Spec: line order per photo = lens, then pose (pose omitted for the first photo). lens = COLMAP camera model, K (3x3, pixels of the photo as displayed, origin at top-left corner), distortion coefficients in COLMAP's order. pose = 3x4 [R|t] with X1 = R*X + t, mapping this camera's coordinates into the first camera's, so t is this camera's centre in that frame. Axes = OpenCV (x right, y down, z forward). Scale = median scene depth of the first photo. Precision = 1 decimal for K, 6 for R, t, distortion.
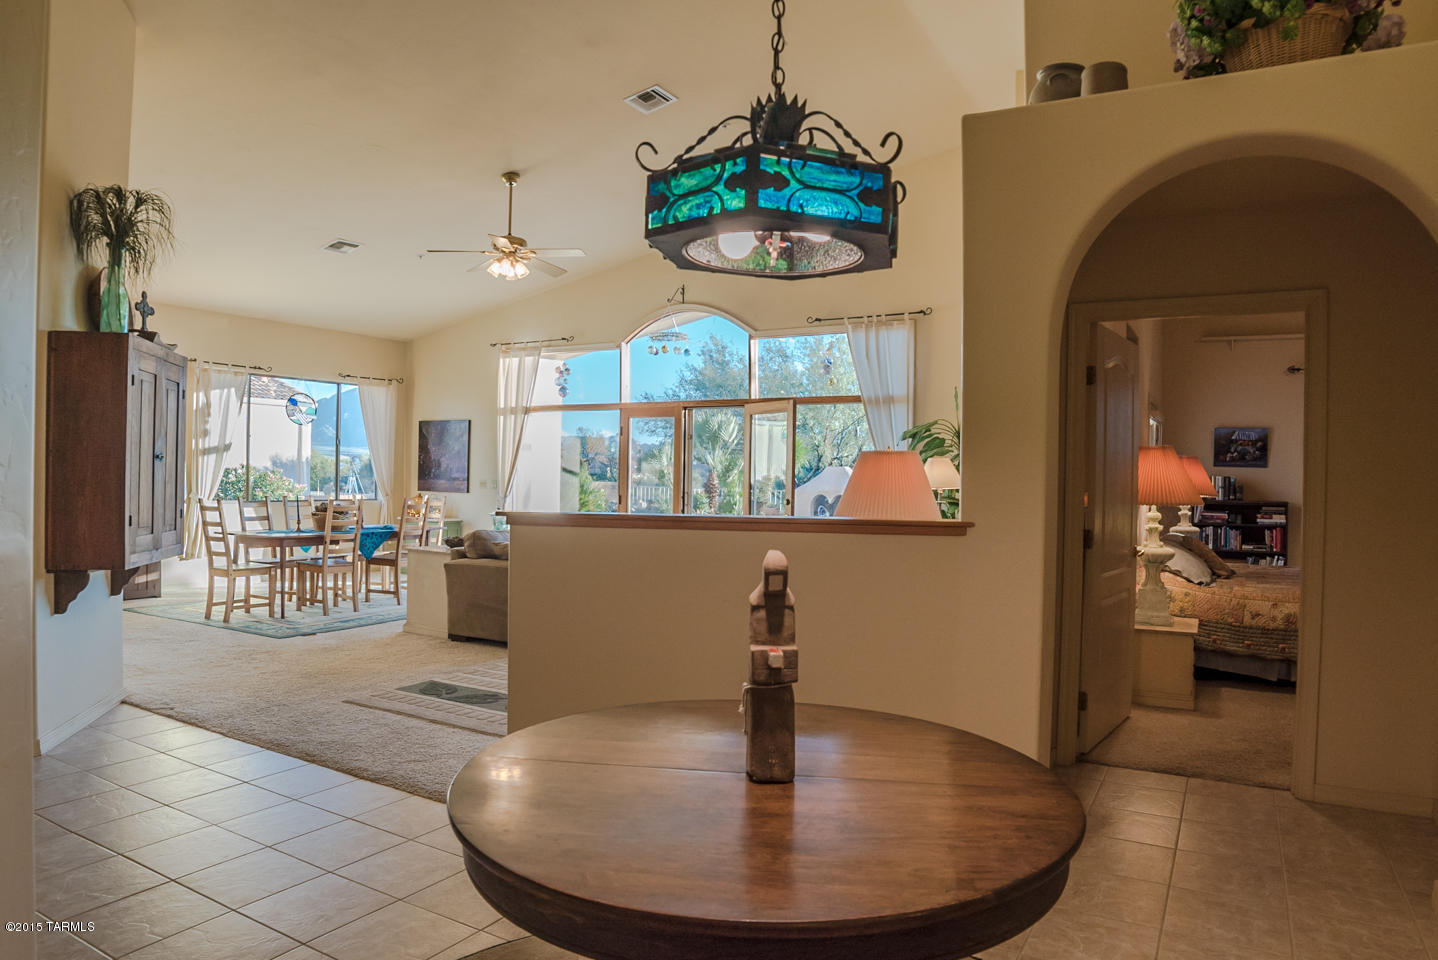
lens RADIAL K [[921.0, 0, 719.0], [0, 921.0, 480.0], [0, 0, 1]] dist [-0.070746, 0.000607]
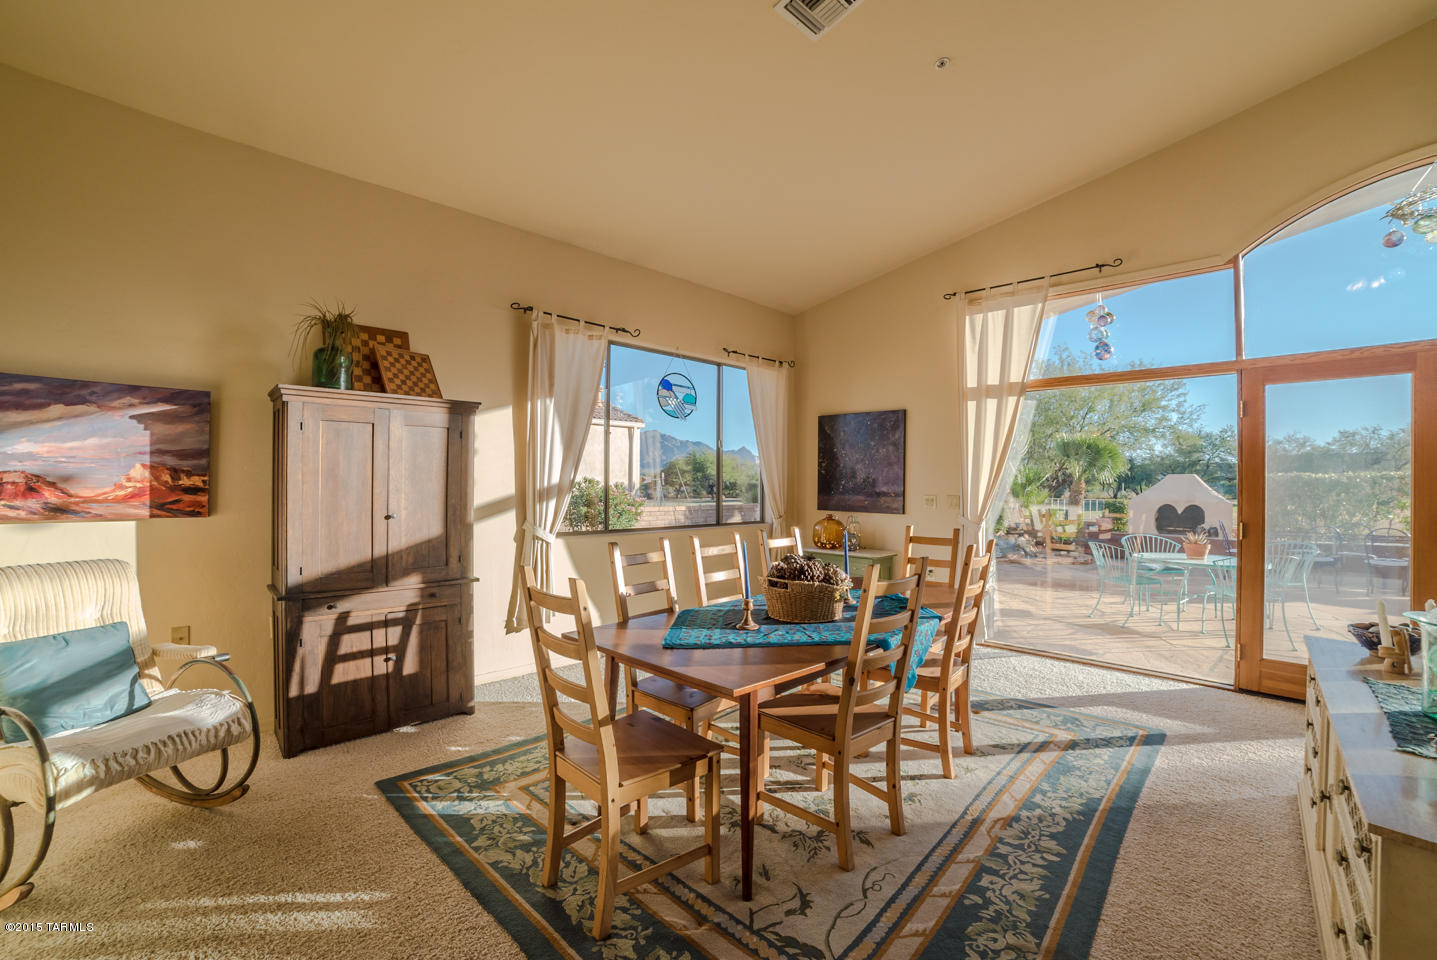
lens RADIAL K [[596.2, 0, 715.7], [0, 596.2, 482.5], [0, 0, 1]] dist [-0.101401, 0.036499]
pose [[0.968711, -0.007965, -0.248064, -0.308539], [0.005675, 0.999934, -0.009947, -0.007510], [0.248127, 0.008228, 0.968692, 0.548350]]
